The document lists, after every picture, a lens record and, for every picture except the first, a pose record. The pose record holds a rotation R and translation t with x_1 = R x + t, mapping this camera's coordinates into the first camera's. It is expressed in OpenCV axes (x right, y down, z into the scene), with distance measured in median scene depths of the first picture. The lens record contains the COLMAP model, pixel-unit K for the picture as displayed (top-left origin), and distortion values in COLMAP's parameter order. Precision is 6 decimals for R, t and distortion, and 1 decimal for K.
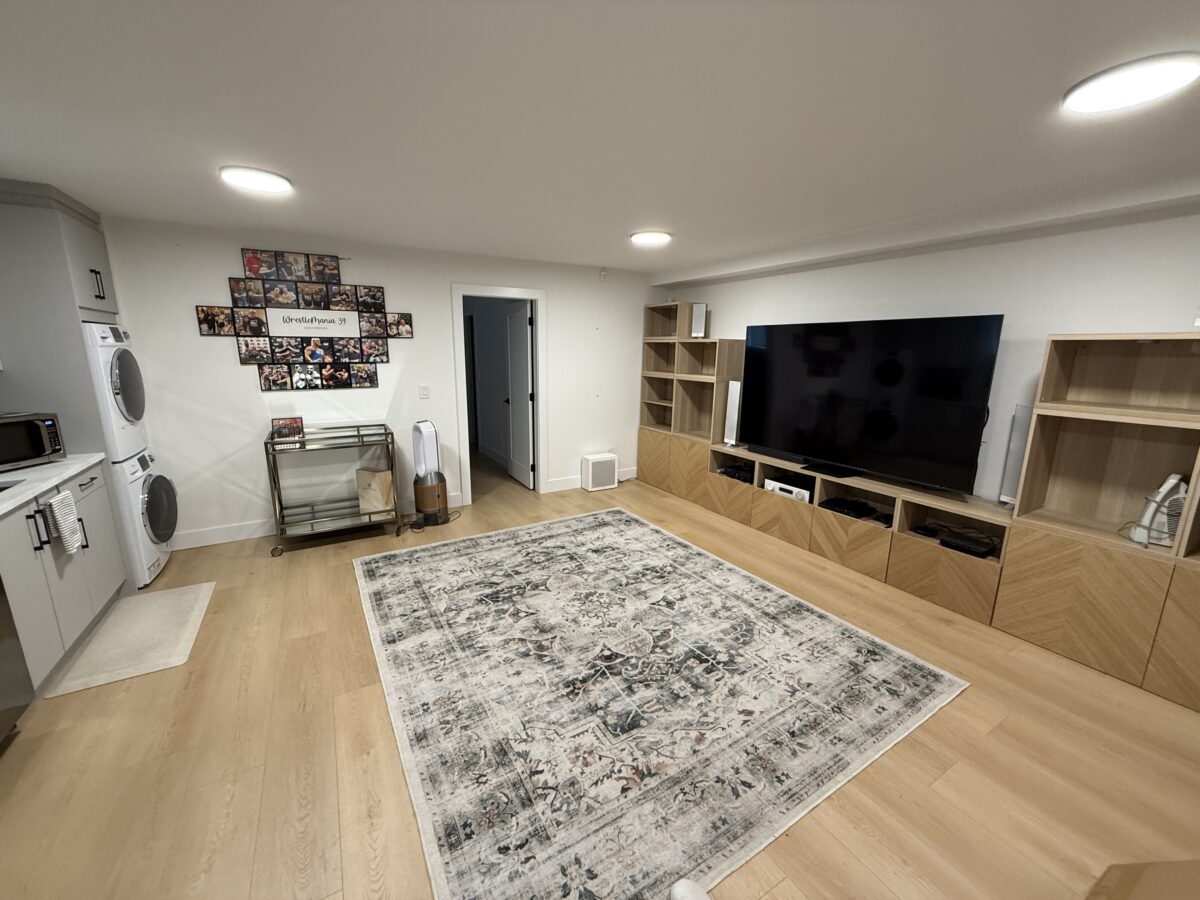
lens RADIAL K [[480.8, 0, 598.4], [0, 480.8, 450.4], [0, 0, 1]] dist [0.002693, 0.000771]
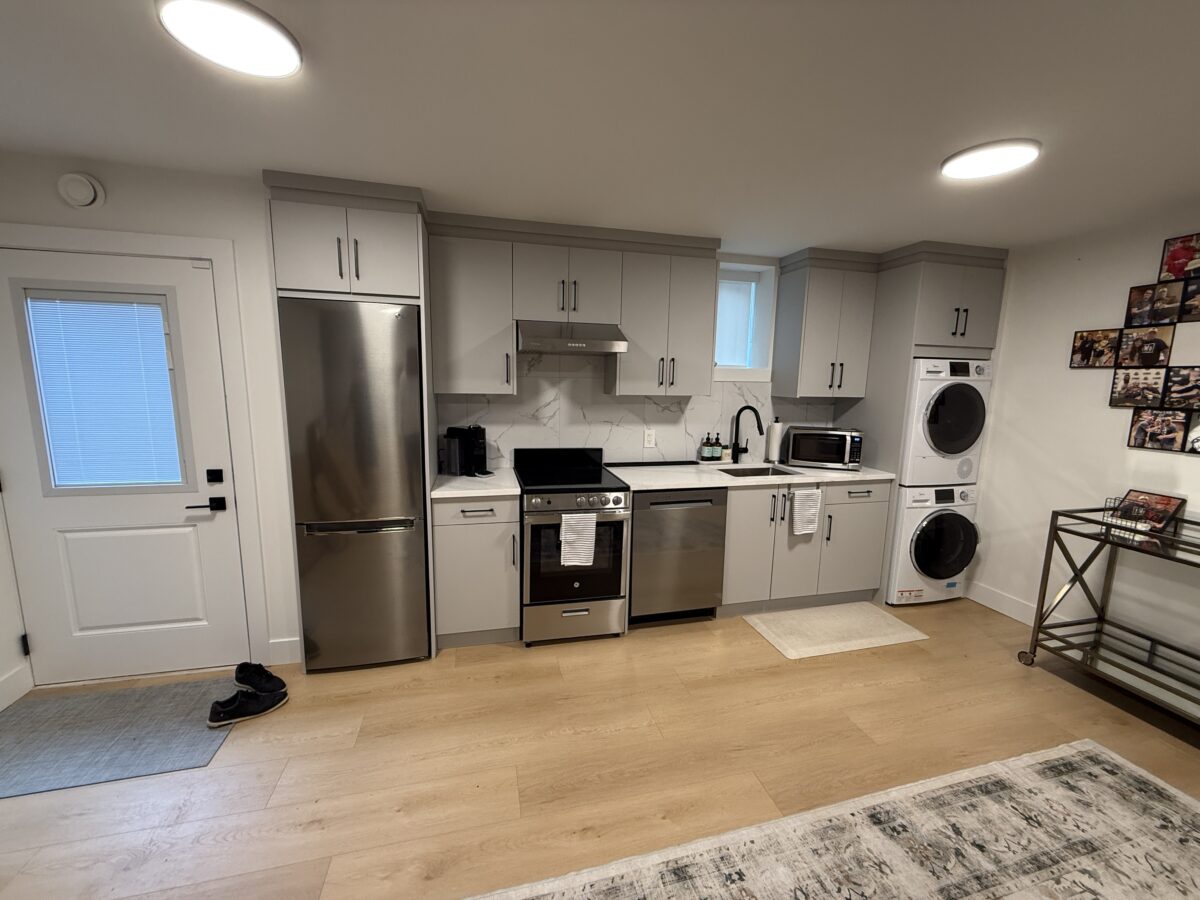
lens RADIAL K [[480.8, 0, 596.9], [0, 480.8, 447.0], [0, 0, 1]] dist [0.002693, 0.000771]
pose [[-0.280724, 0.123875, -0.951761, 0.170488], [-0.224043, 0.955783, 0.190480, -0.089454], [0.933273, 0.266708, -0.240558, 0.490341]]
